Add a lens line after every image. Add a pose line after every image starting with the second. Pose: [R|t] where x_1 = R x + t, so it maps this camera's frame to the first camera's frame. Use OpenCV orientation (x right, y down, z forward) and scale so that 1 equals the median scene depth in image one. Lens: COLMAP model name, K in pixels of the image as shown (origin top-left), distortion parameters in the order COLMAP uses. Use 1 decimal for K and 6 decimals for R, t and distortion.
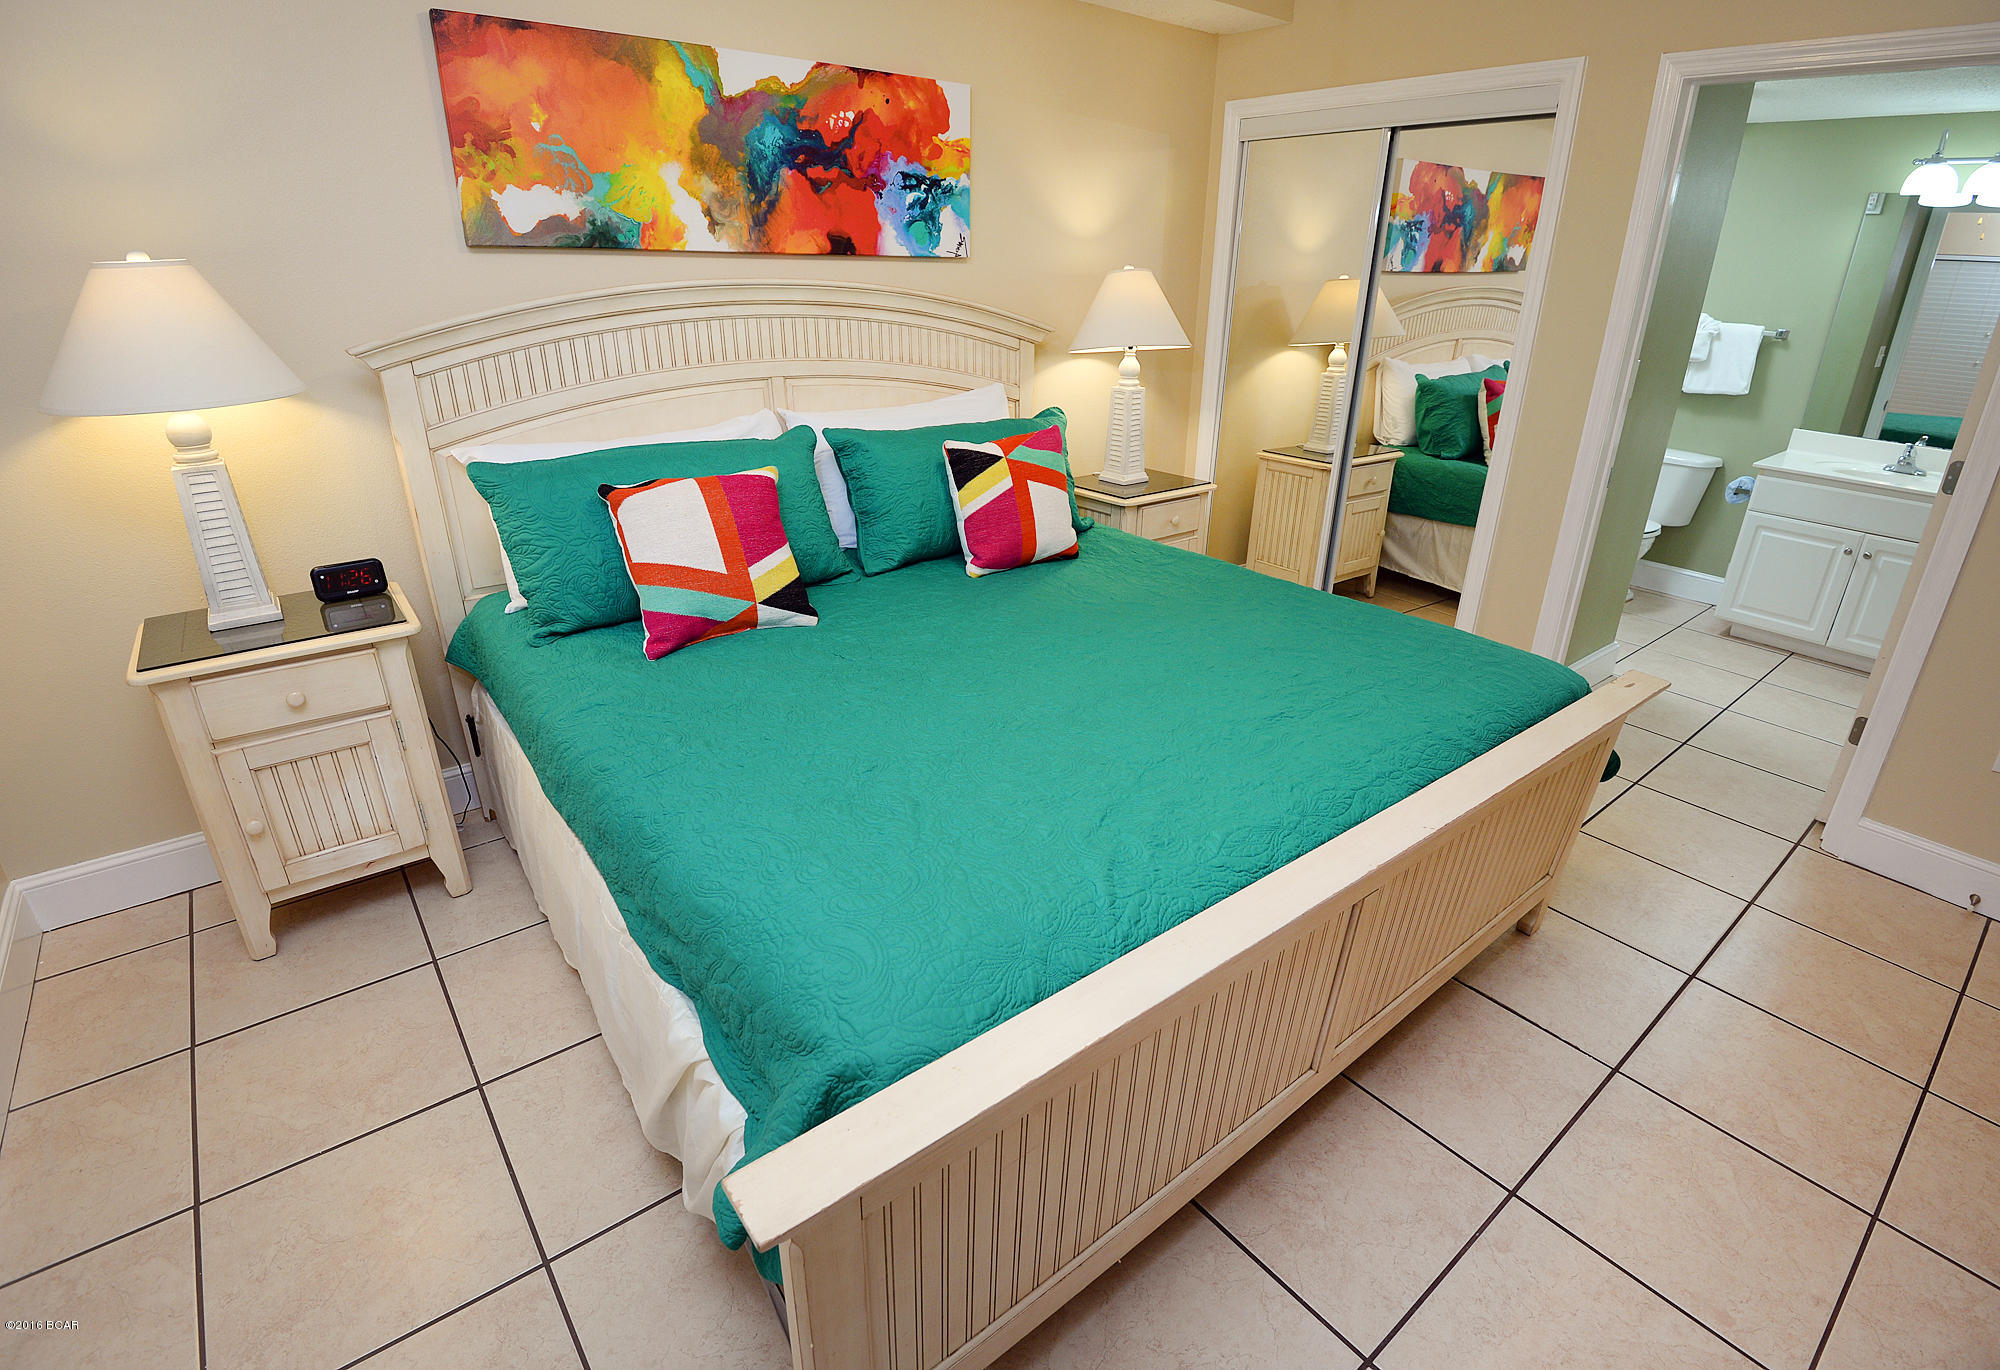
lens RADIAL K [[950.2, 0, 1000.0], [0, 950.2, 685.0], [0, 0, 1]] dist [-0.013985, -0.026829]
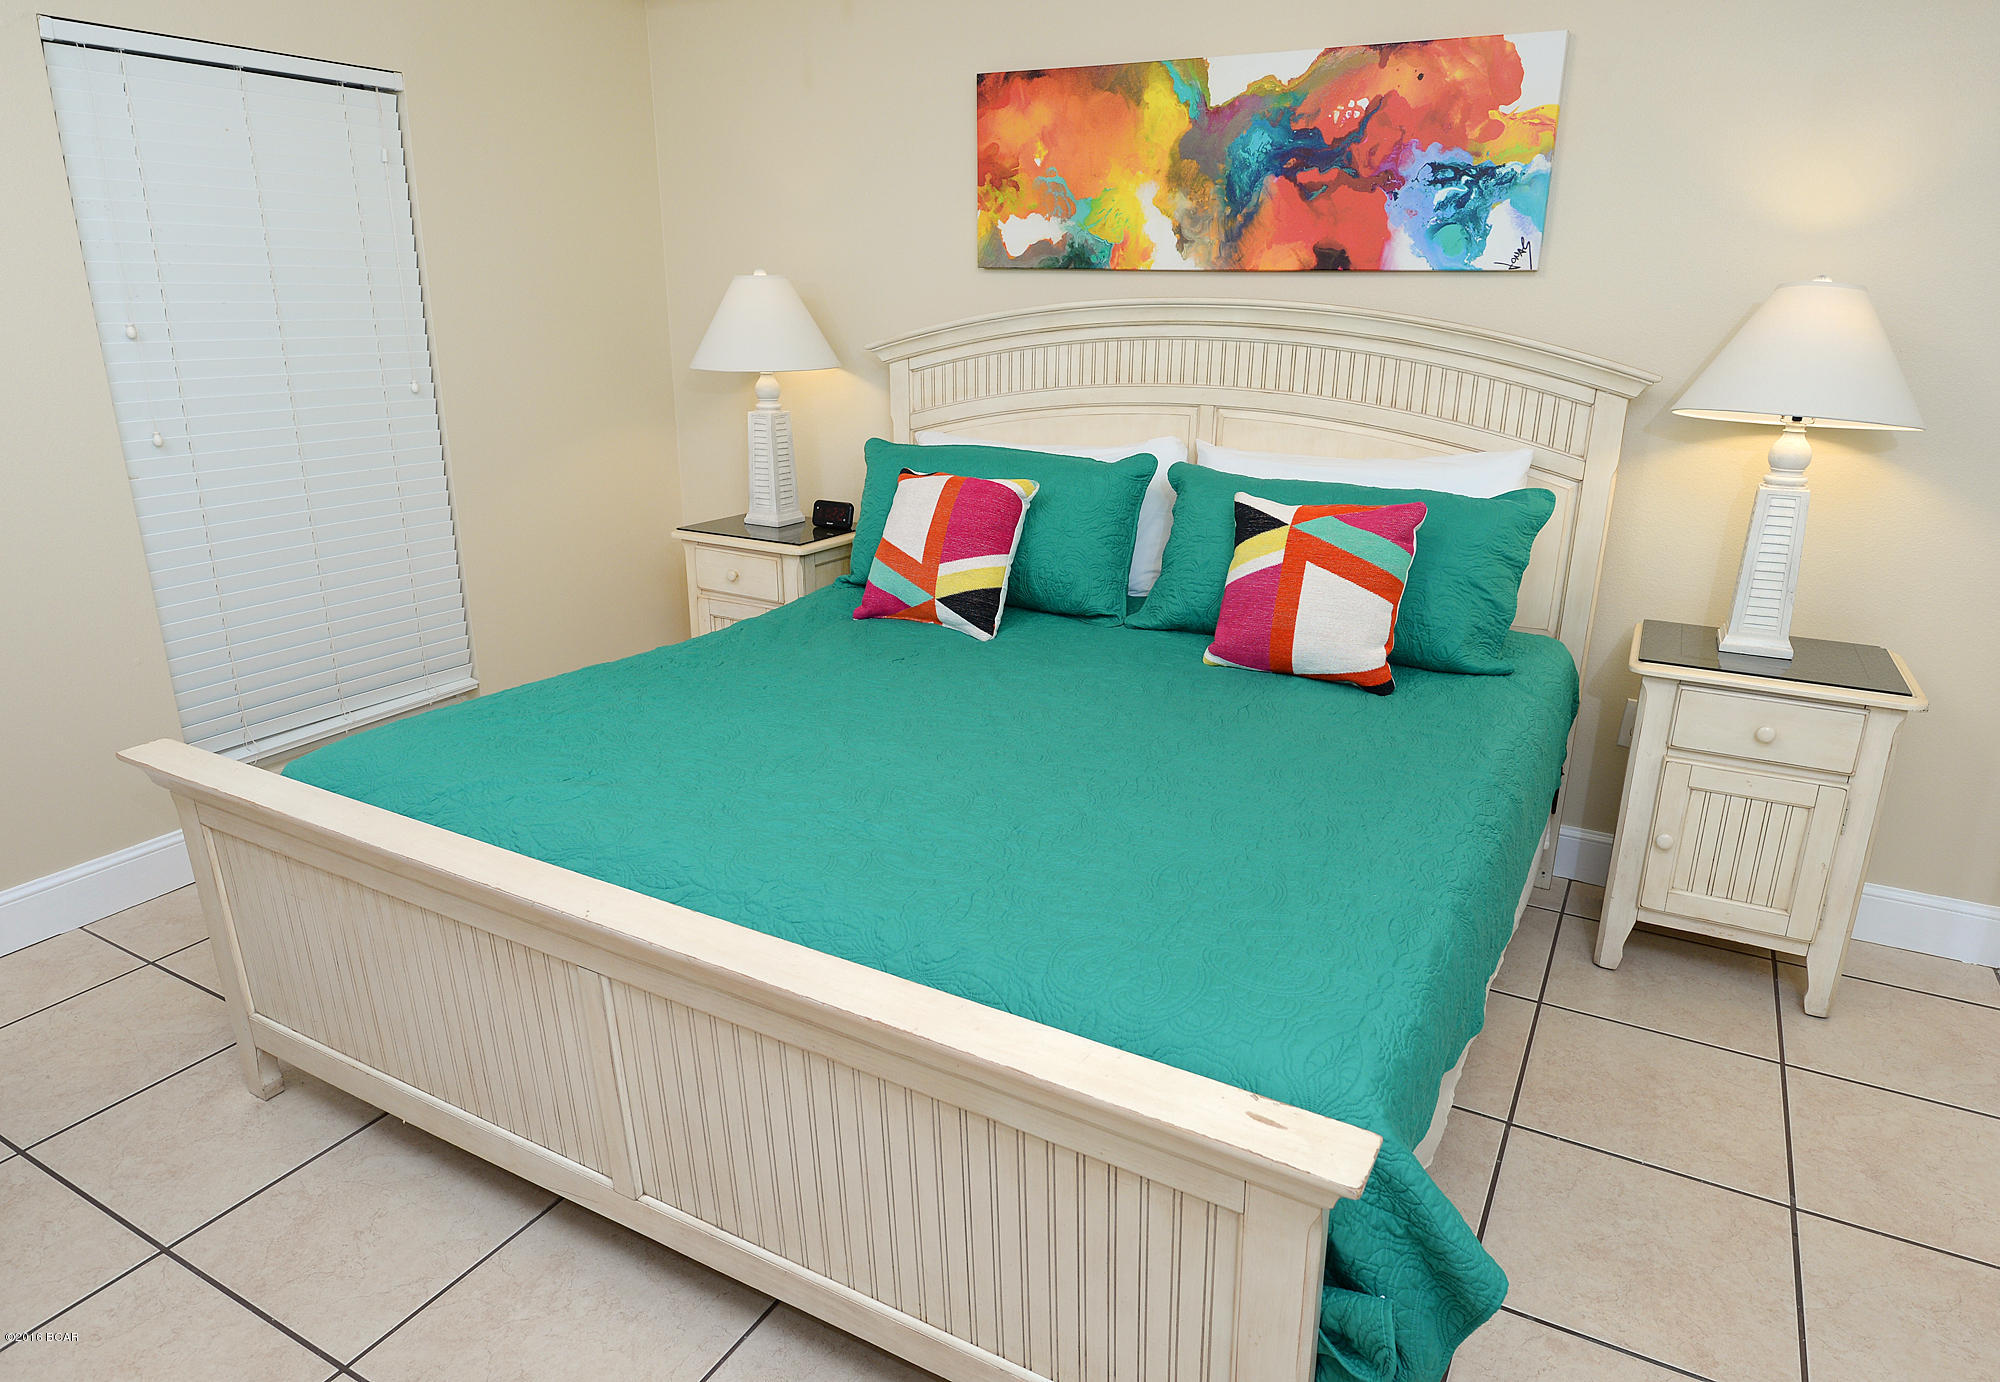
lens RADIAL K [[1224.0, 0, 1005.0], [0, 1224.0, 691.2], [0, 0, 1]] dist [-0.001680, -0.002000]
pose [[0.385504, 0.281254, -0.878796, 0.820652], [-0.366219, 0.920822, 0.134053, -0.169665], [0.846918, 0.270154, 0.457981, 0.401553]]
